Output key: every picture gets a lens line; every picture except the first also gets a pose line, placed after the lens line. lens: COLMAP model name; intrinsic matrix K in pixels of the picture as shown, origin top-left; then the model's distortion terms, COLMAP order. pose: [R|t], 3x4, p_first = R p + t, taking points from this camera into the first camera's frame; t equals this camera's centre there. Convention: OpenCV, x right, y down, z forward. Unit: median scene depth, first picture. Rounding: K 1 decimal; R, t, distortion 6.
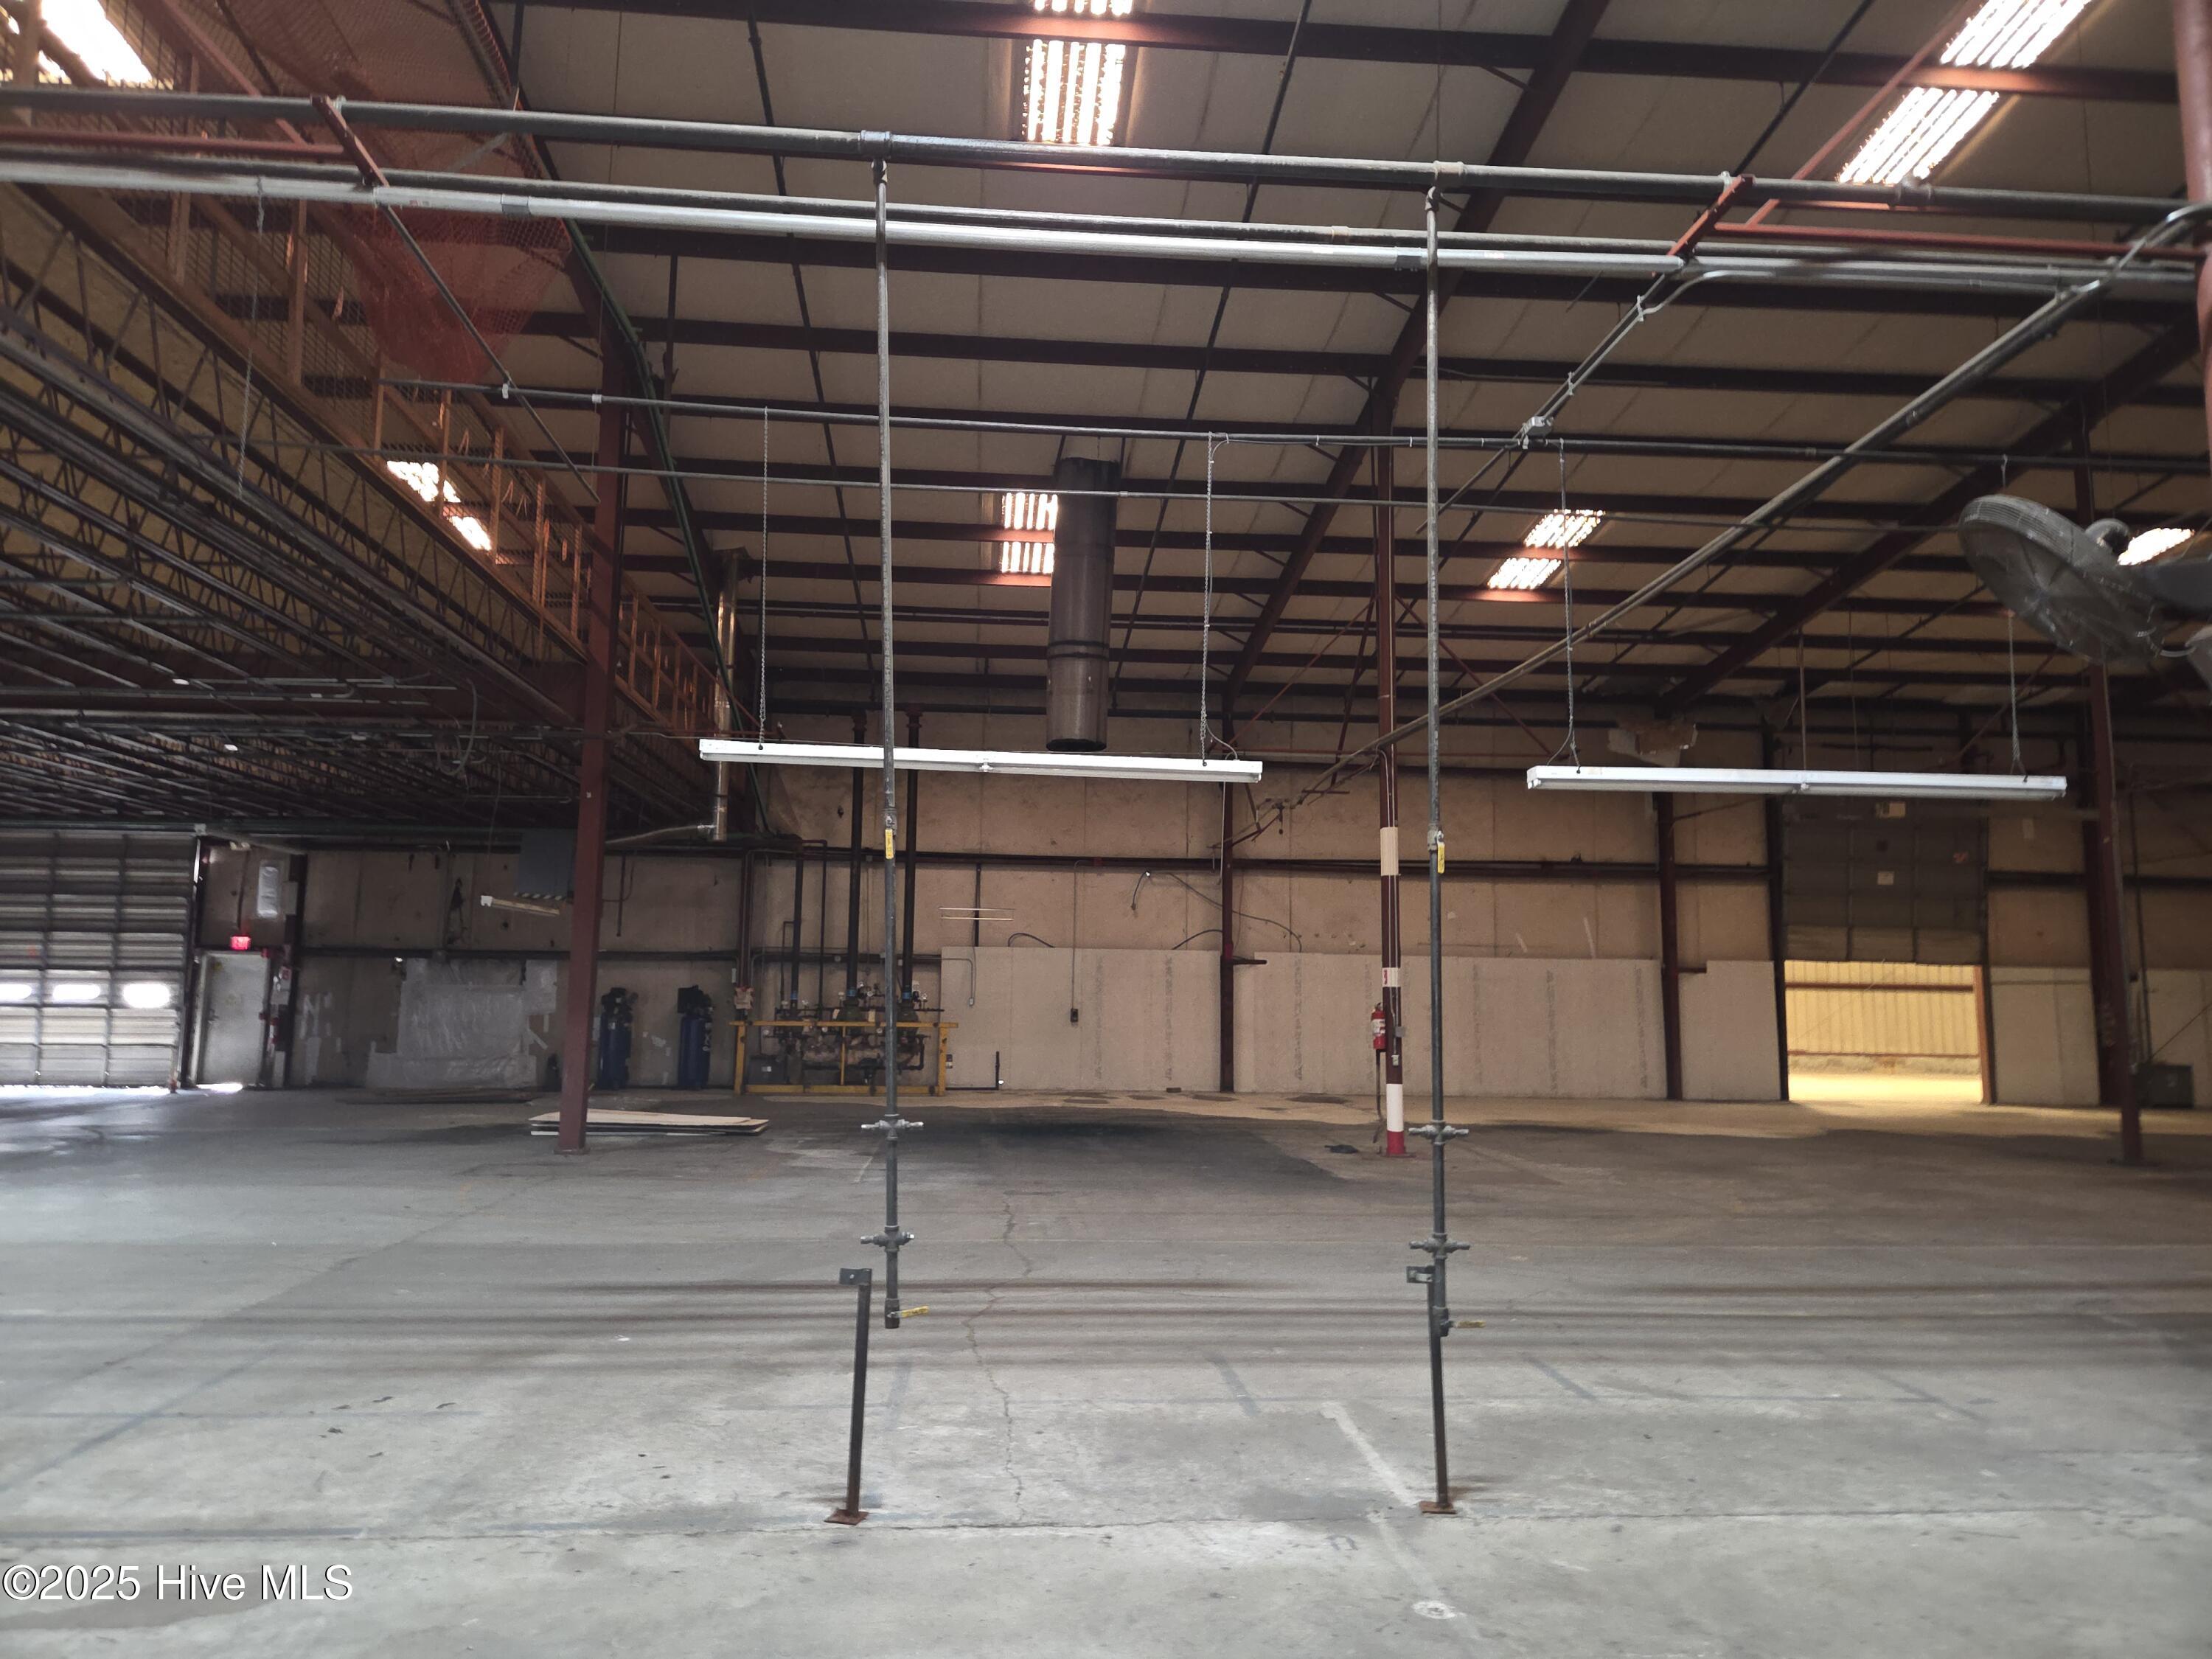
lens RADIAL K [[1466.4, 0, 1107.7], [0, 1466.4, 819.5], [0, 0, 1]] dist [0.072362, -0.061370]
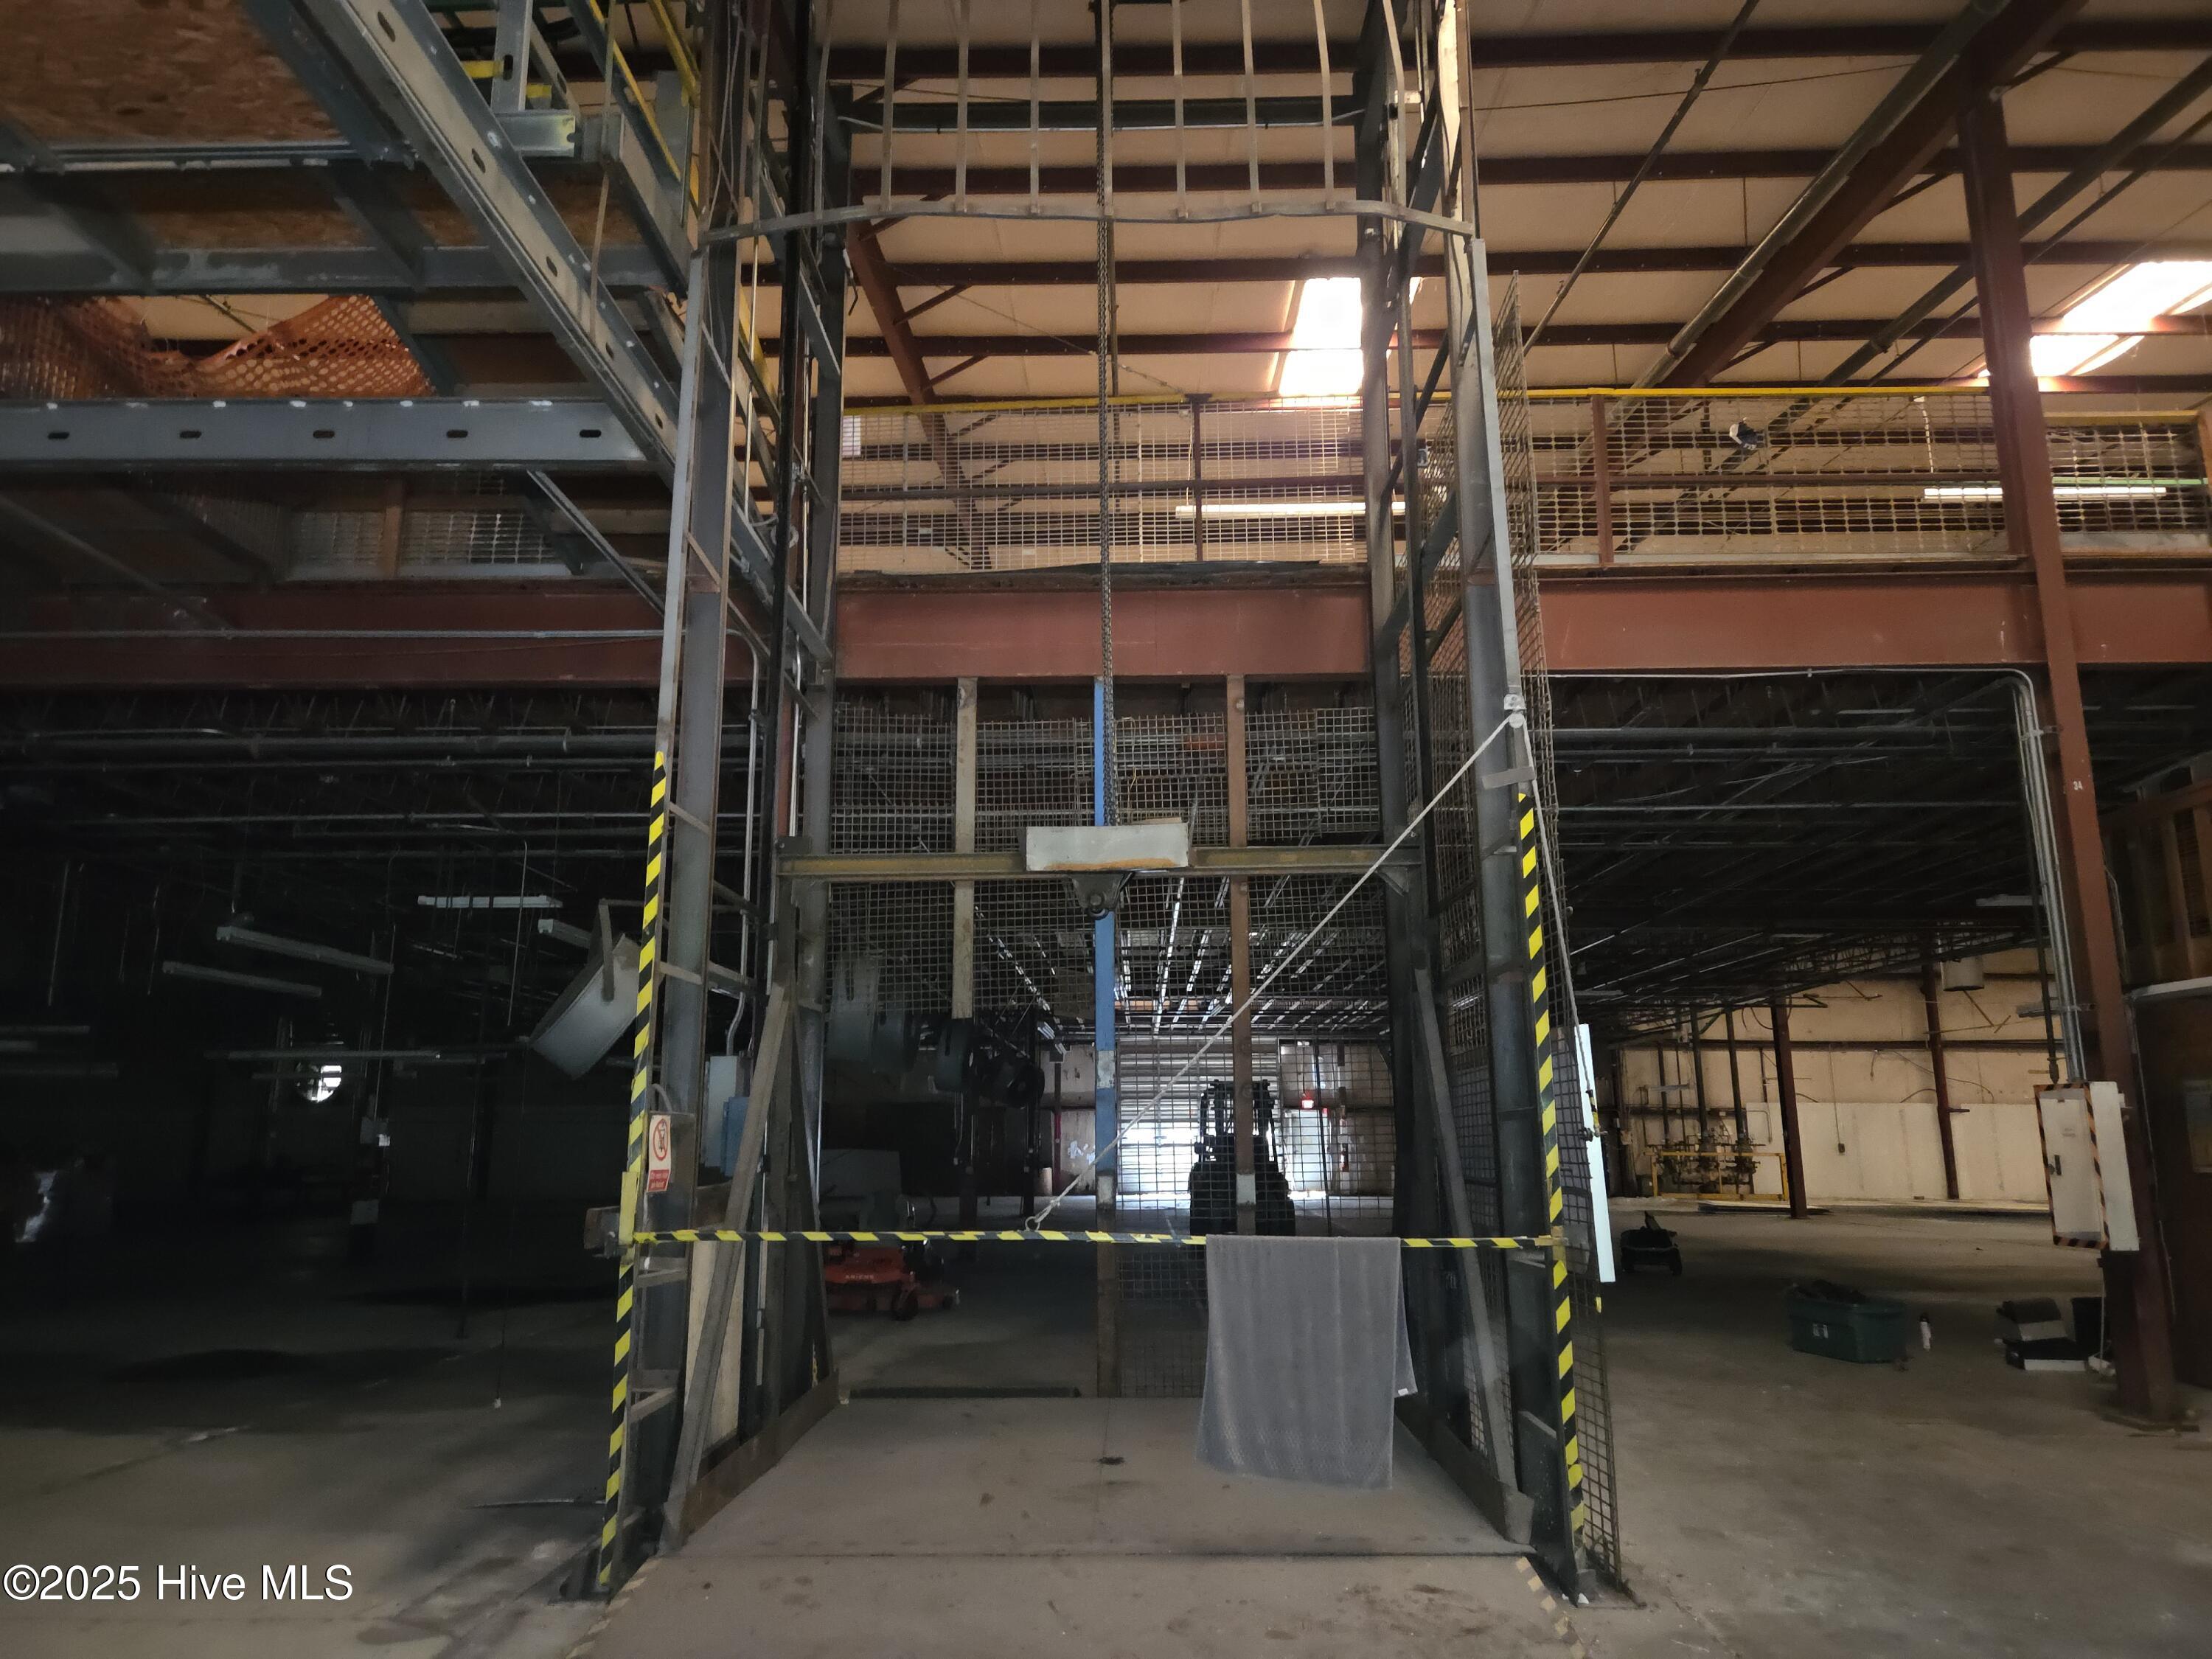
lens RADIAL K [[1466.4, 0, 1108.1], [0, 1466.4, 830.1], [0, 0, 1]] dist [0.072362, -0.061370]
pose [[0.991380, -0.040029, -0.124757, -0.558337], [0.029782, 0.996109, -0.082945, -0.086492], [0.127592, 0.078514, 0.988714, -0.626229]]
